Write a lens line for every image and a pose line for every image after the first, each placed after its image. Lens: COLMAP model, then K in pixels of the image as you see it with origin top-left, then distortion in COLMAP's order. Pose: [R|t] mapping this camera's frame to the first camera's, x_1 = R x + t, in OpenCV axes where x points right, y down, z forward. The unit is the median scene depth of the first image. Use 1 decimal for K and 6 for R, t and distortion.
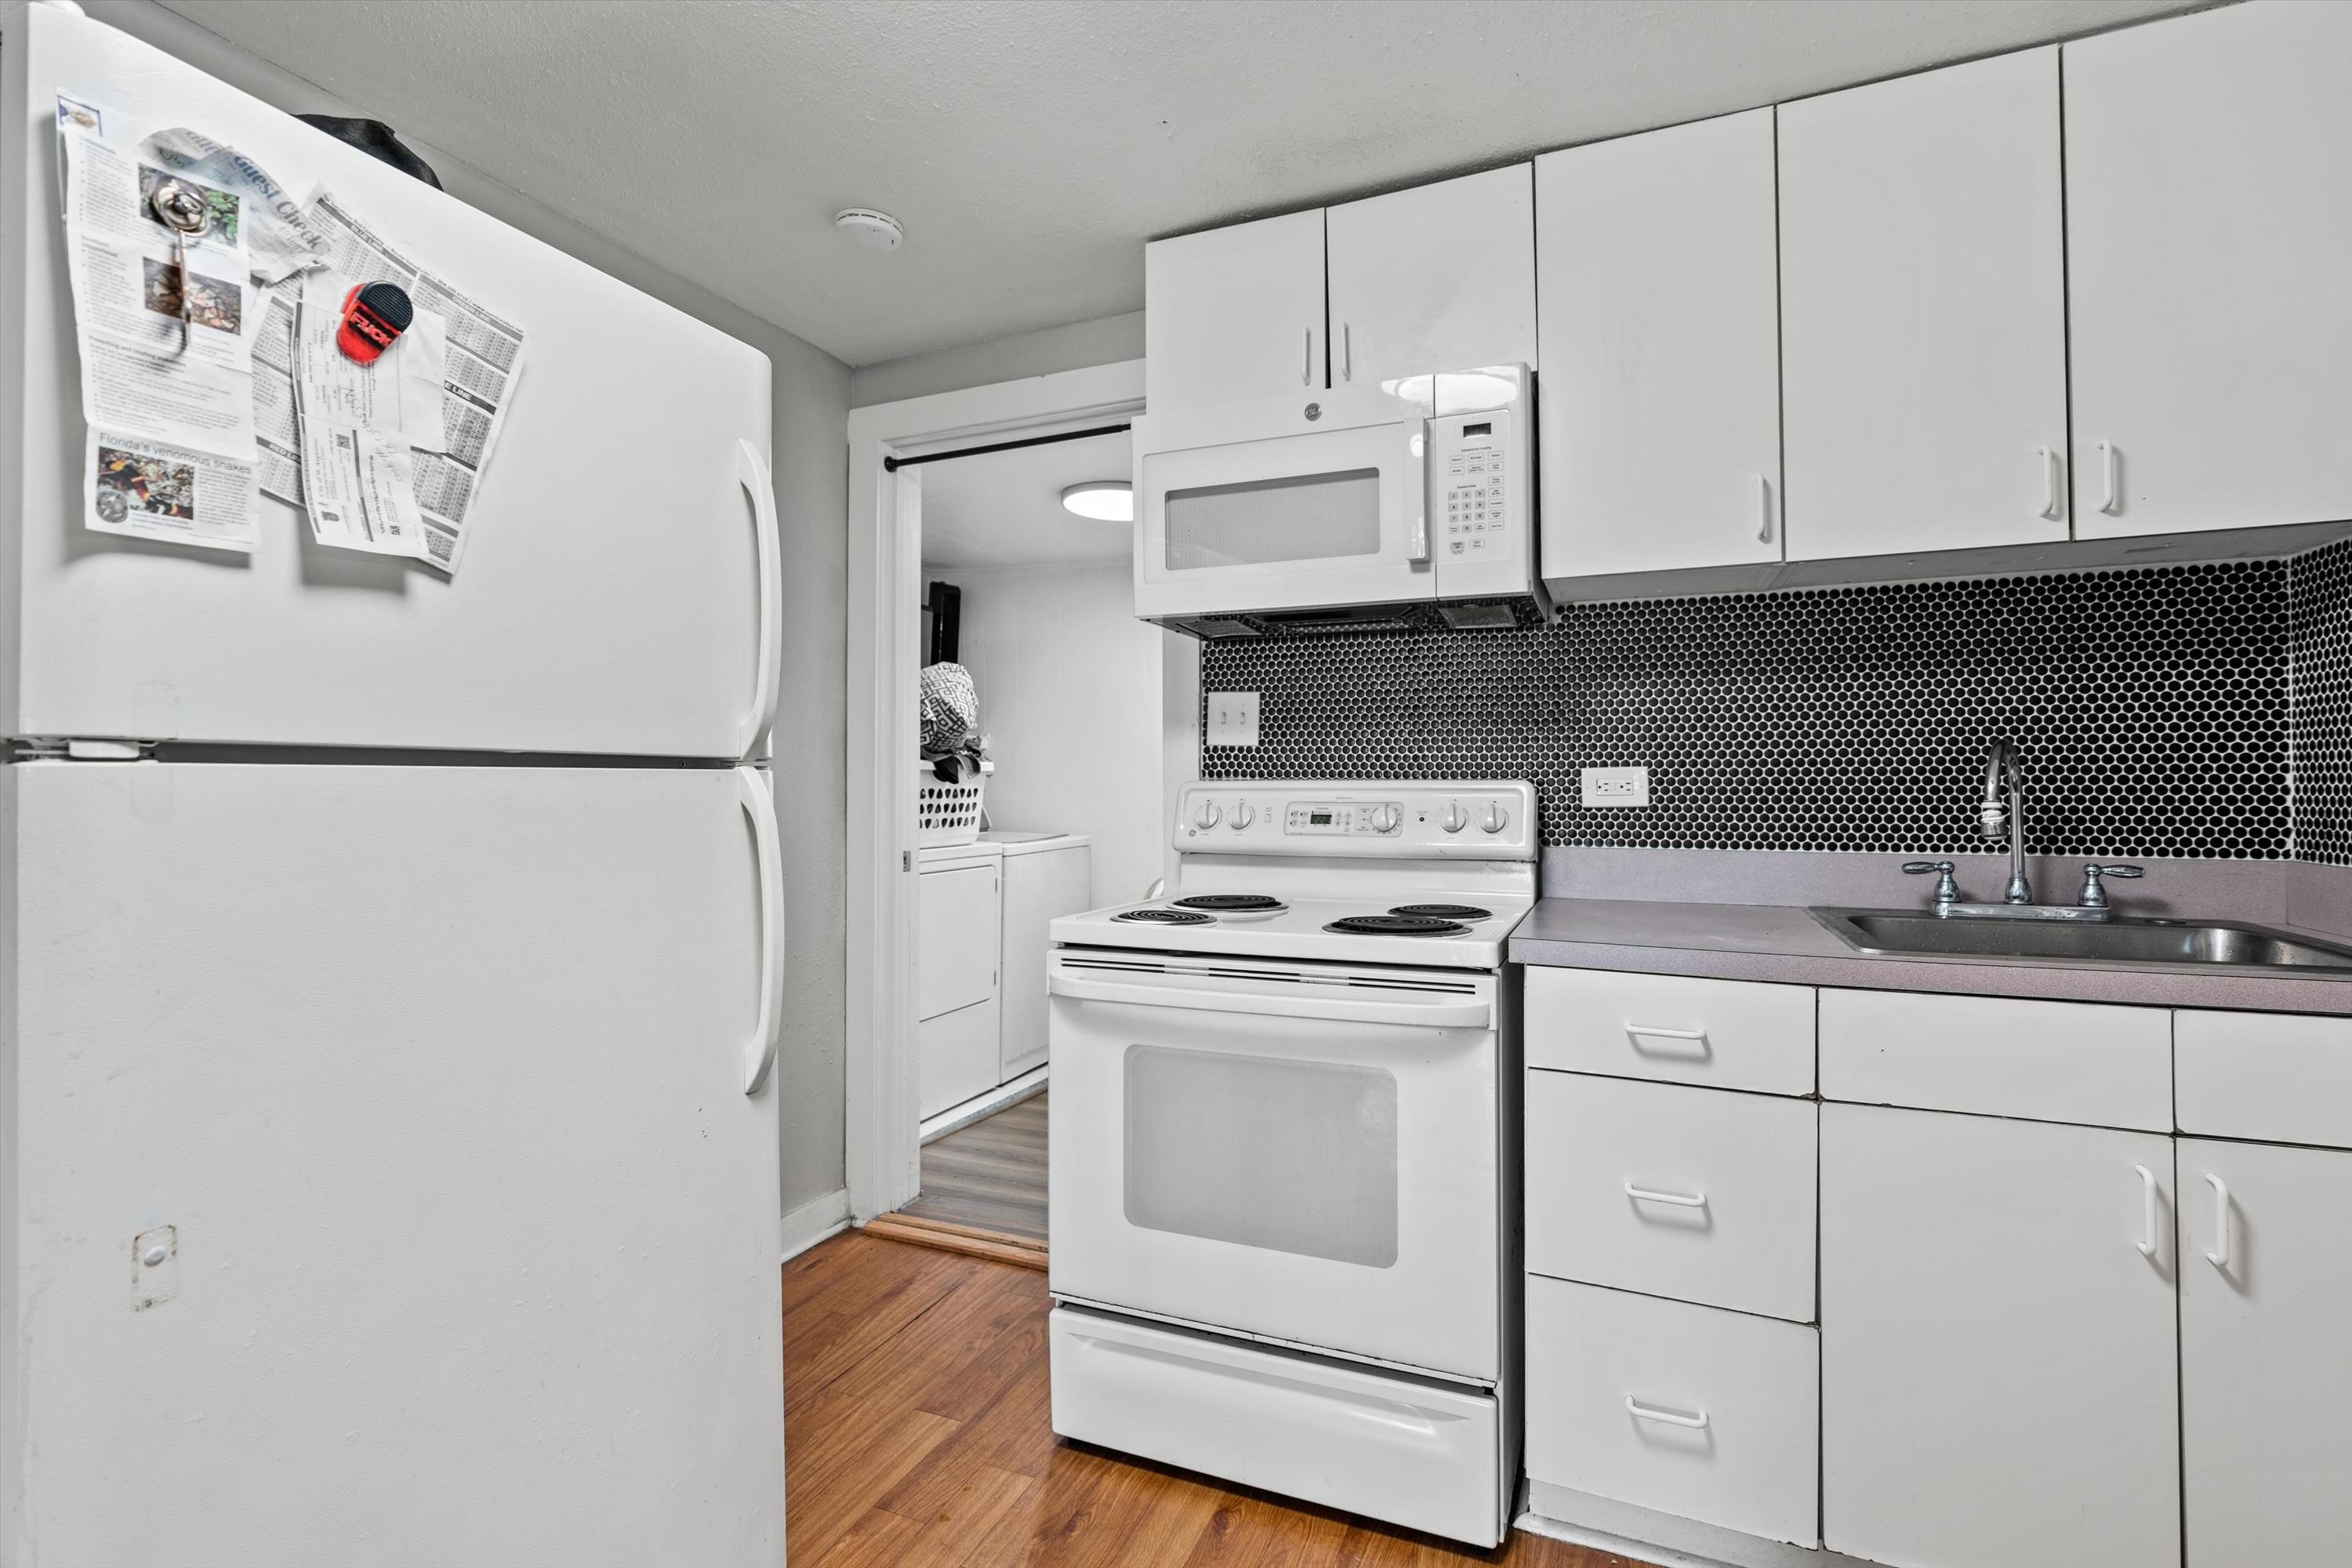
lens RADIAL K [[1098.4, 0, 1175.1], [0, 1098.4, 772.9], [0, 0, 1]] dist [-0.001485, 0.000204]
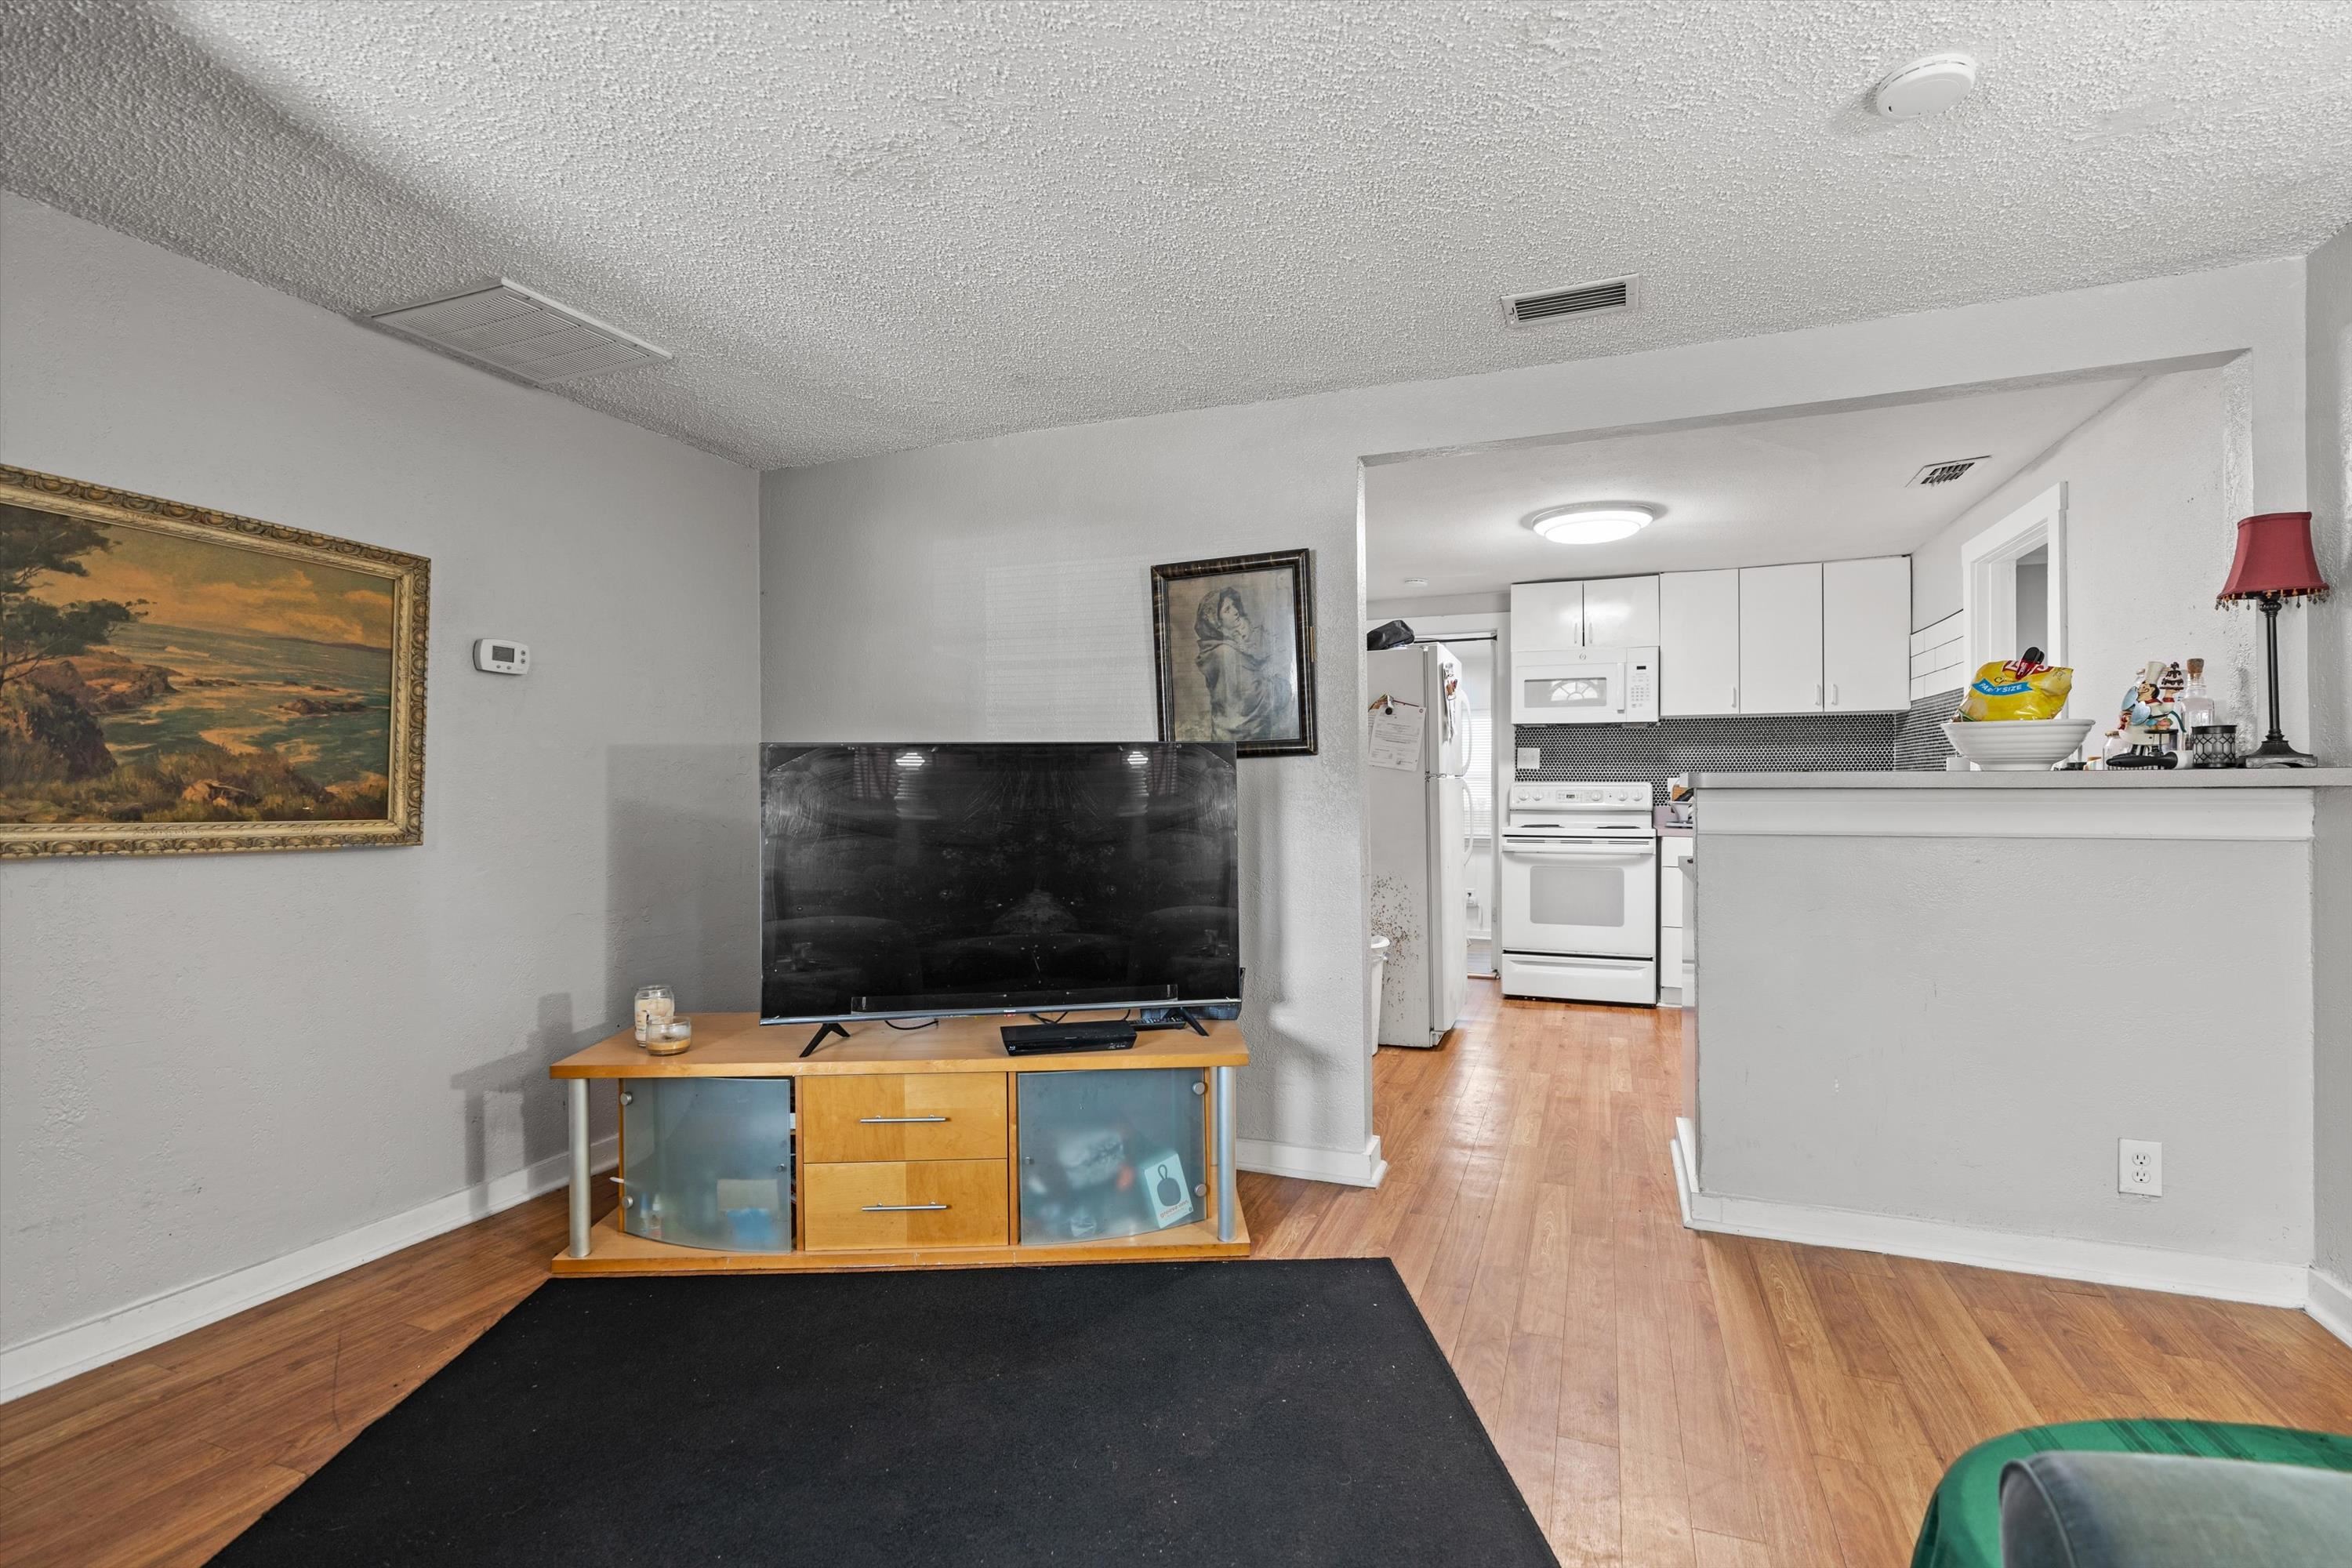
lens RADIAL K [[1092.5, 0, 1170.9], [0, 1092.5, 800.2], [0, 0, 1]] dist [-0.004014, 0.000101]
pose [[0.999799, 0.002876, 0.019855, -1.070575], [-0.003325, 0.999739, 0.022620, -0.007767], [-0.019785, -0.022681, 0.999547, -1.978834]]
